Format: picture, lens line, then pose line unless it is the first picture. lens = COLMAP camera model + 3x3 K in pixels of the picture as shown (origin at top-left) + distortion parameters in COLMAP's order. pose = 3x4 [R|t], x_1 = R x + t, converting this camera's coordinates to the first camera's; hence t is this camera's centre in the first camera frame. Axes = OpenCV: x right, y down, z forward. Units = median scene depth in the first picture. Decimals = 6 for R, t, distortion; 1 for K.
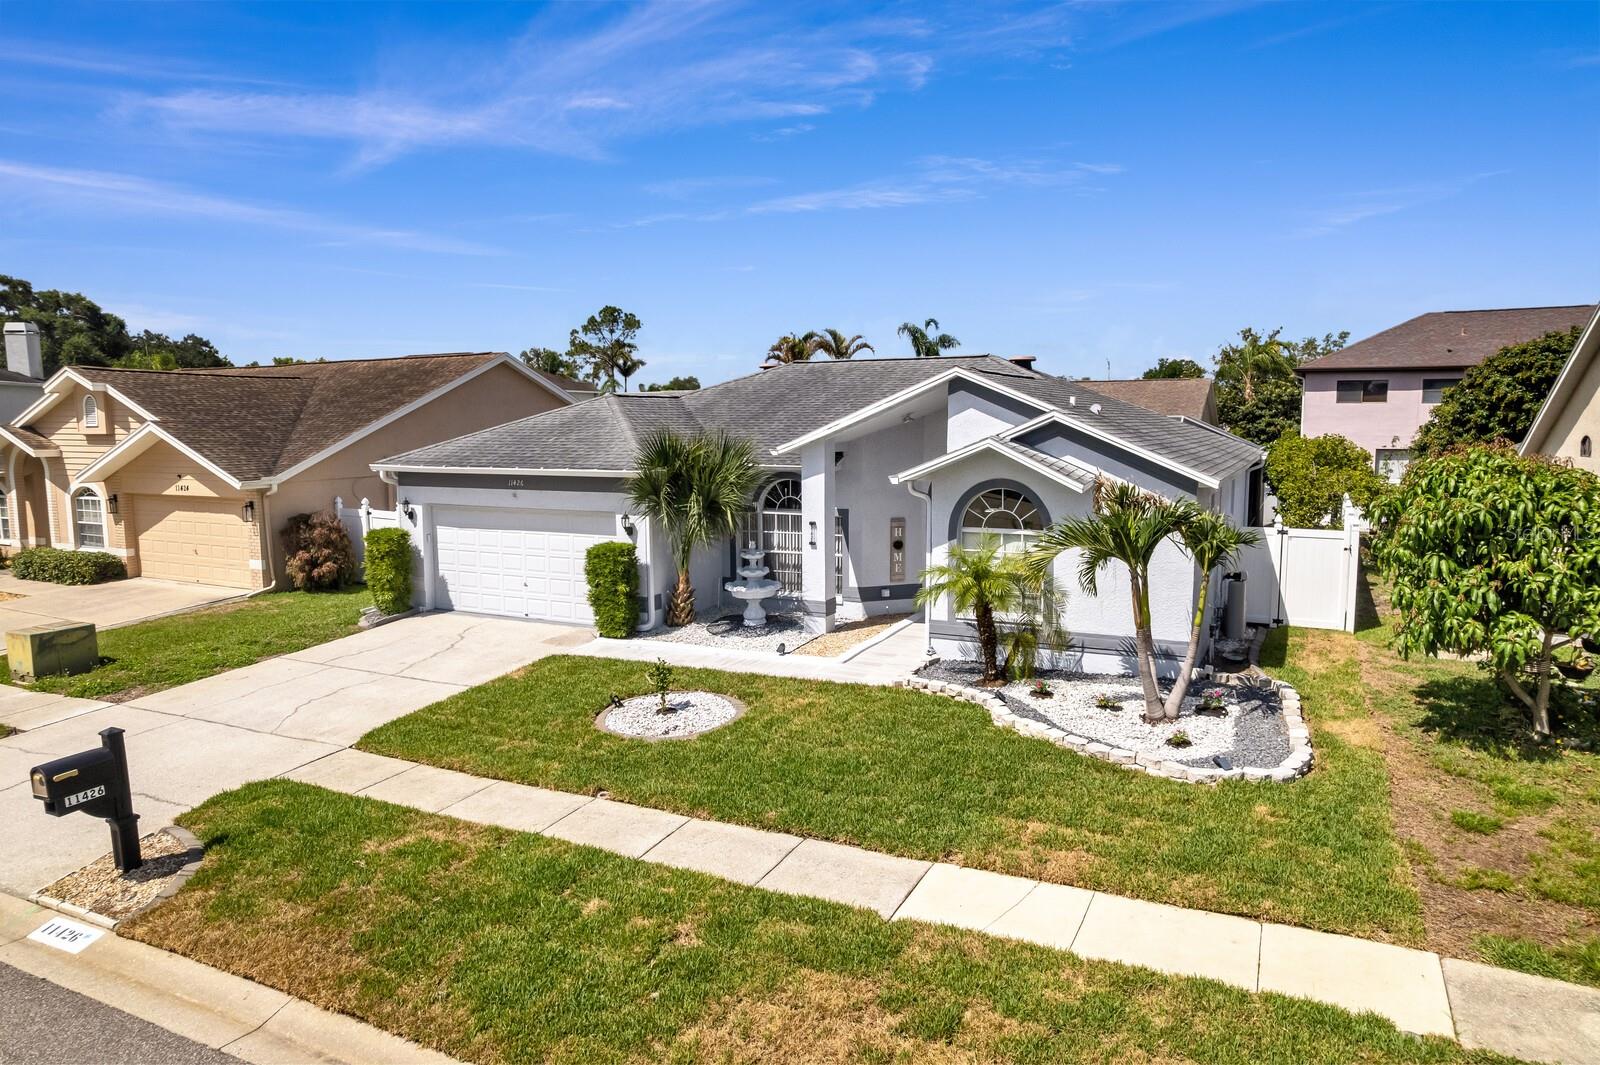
lens RADIAL K [[1006.9, 0, 824.0], [0, 1006.9, 538.0], [0, 0, 1]] dist [-0.072566, 0.070531]
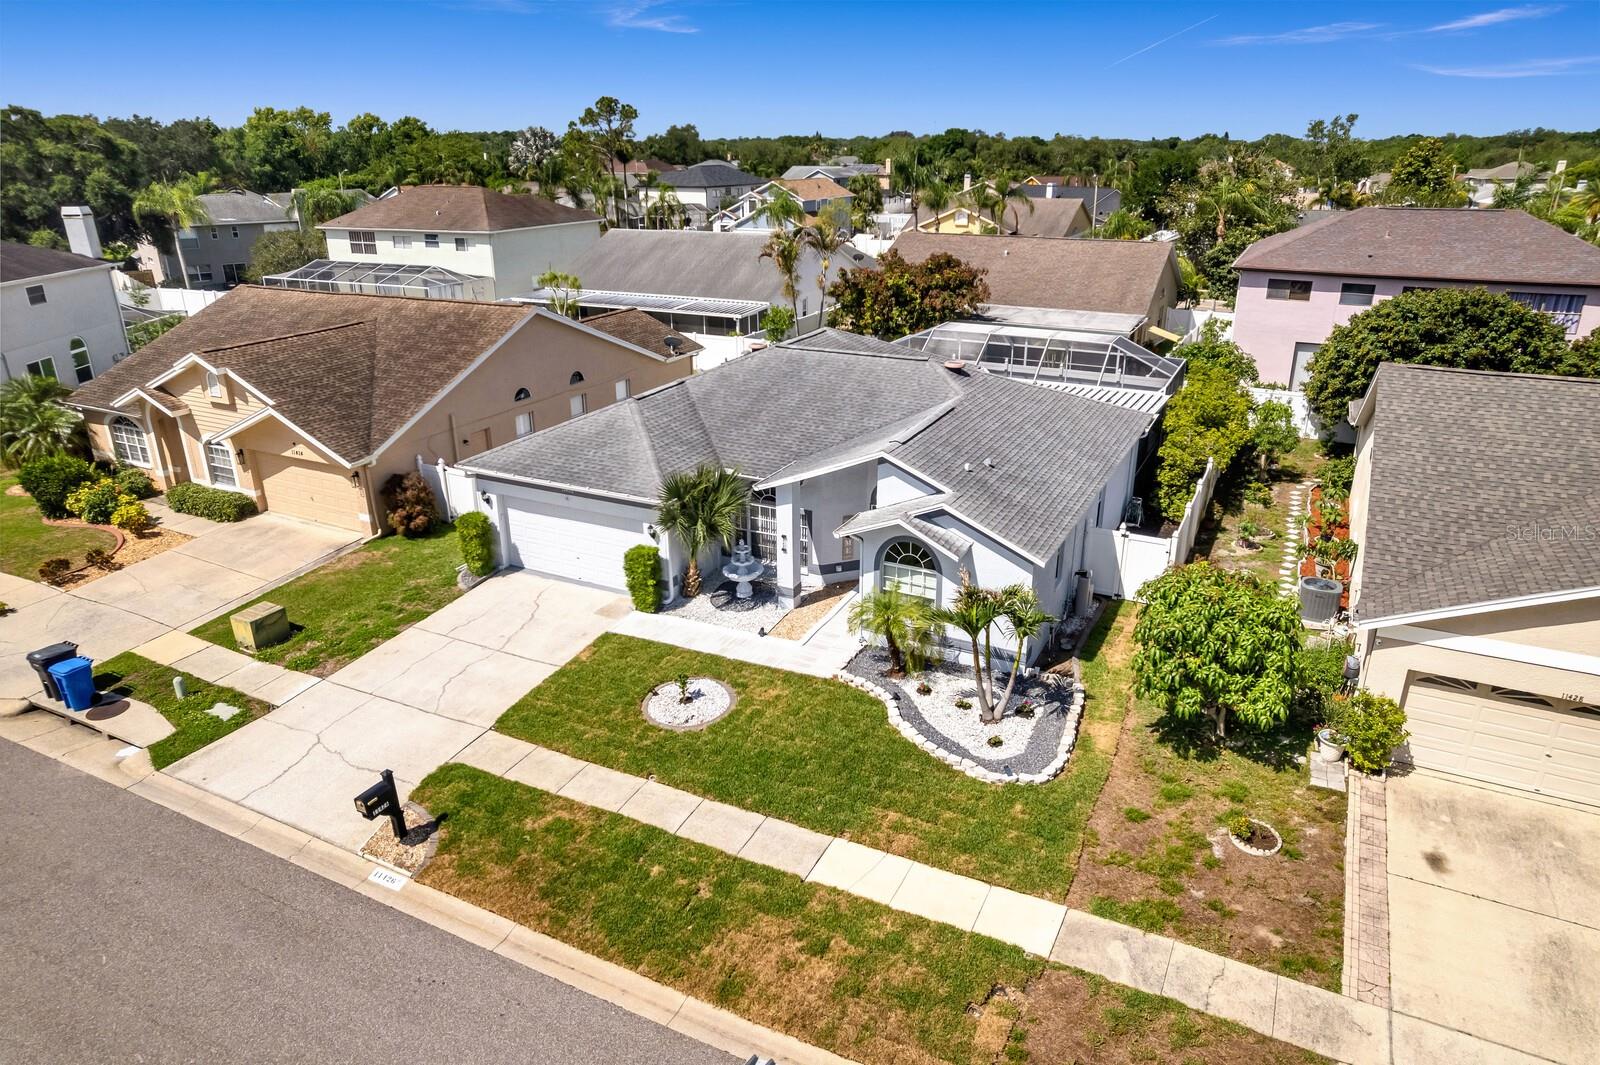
lens RADIAL K [[996.2, 0, 830.5], [0, 996.2, 530.9], [0, 0, 1]] dist [-0.053977, 0.050018]
pose [[0.999969, 0.007041, 0.003590, 0.060003], [-0.007715, 0.968148, 0.250260, -0.455340], [-0.001714, -0.250280, 0.968172, -0.427843]]
